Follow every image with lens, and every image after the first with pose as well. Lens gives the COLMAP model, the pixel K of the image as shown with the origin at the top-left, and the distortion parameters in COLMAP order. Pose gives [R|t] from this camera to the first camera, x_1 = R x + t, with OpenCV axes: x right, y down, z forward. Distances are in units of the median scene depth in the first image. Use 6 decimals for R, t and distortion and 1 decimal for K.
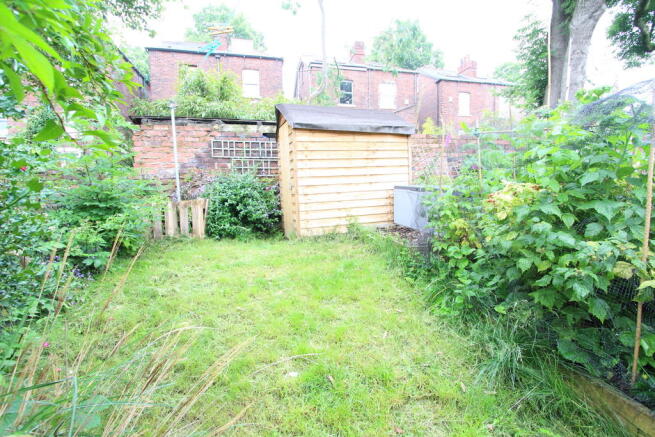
lens RADIAL K [[299.5, 0, 327.8], [0, 299.5, 220.1], [0, 0, 1]] dist [-0.013310, -0.000463]
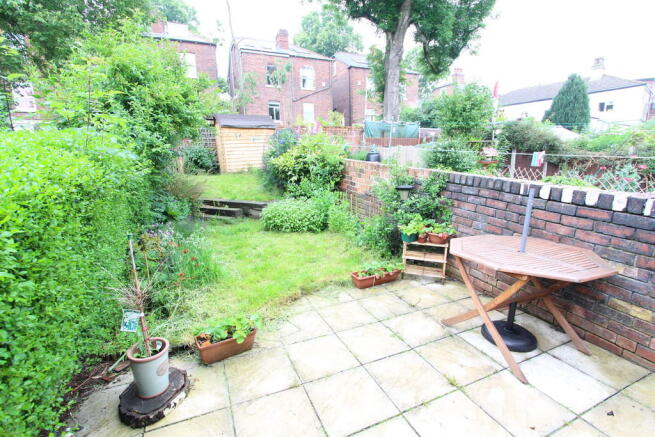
lens RADIAL K [[299.5, 0, 326.9], [0, 299.5, 216.5], [0, 0, 1]] dist [-0.013310, -0.000463]
pose [[0.984278, -0.041265, 0.171740, 0.050182], [0.026325, 0.995739, 0.088379, 0.040231], [-0.174656, -0.082468, 0.981170, -0.282642]]
